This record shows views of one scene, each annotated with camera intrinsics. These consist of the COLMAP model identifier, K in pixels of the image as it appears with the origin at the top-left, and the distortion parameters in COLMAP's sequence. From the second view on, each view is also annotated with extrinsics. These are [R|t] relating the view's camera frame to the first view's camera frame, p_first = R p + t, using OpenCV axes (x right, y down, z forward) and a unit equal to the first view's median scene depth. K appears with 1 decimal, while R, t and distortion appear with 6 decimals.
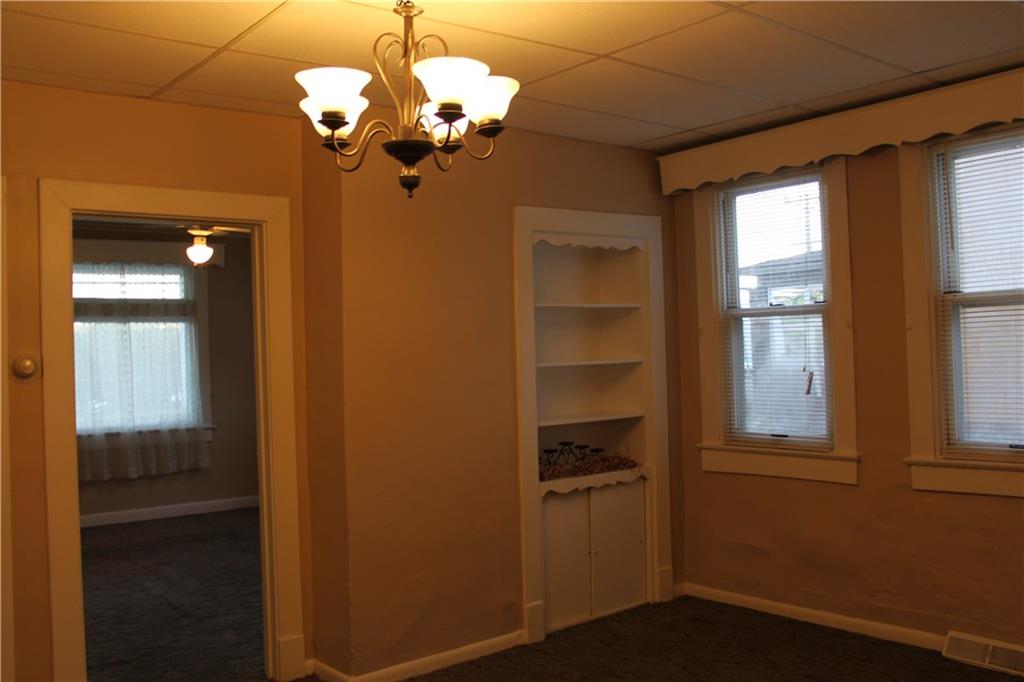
lens RADIAL K [[929.0, 0, 502.8], [0, 929.0, 340.0], [0, 0, 1]] dist [-0.063962, 0.000000]
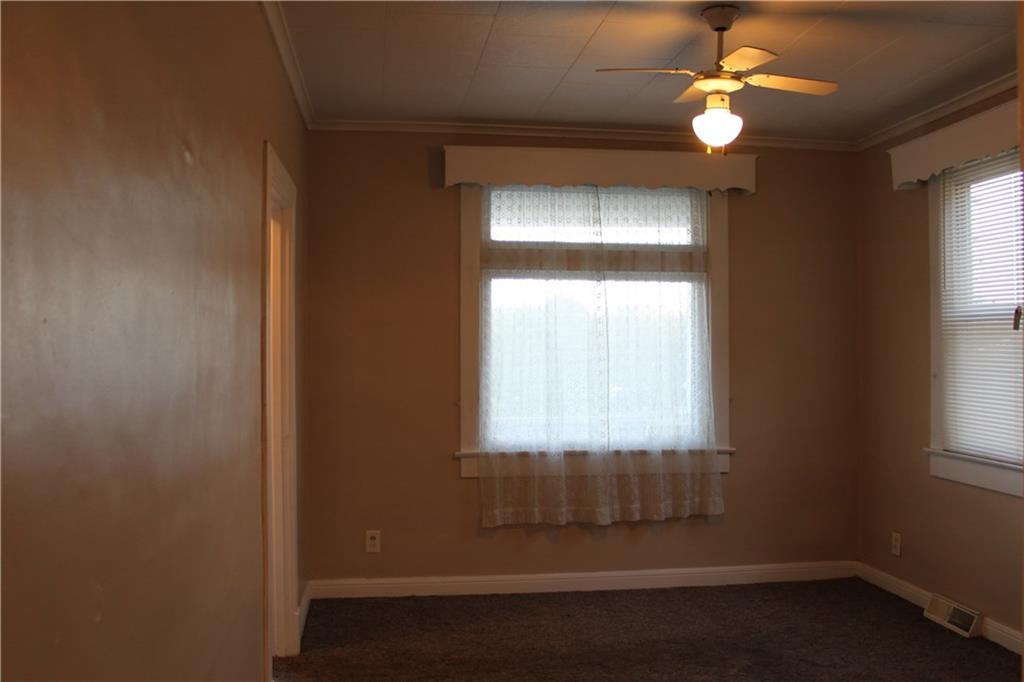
lens RADIAL K [[929.0, 0, 503.4], [0, 929.0, 343.9], [0, 0, 1]] dist [-0.063962, 0.000000]
pose [[0.856593, 0.026399, -0.515317, -0.132497], [-0.022074, 0.999651, 0.014519, 0.017228], [0.515520, -0.001062, 0.856877, 0.406146]]
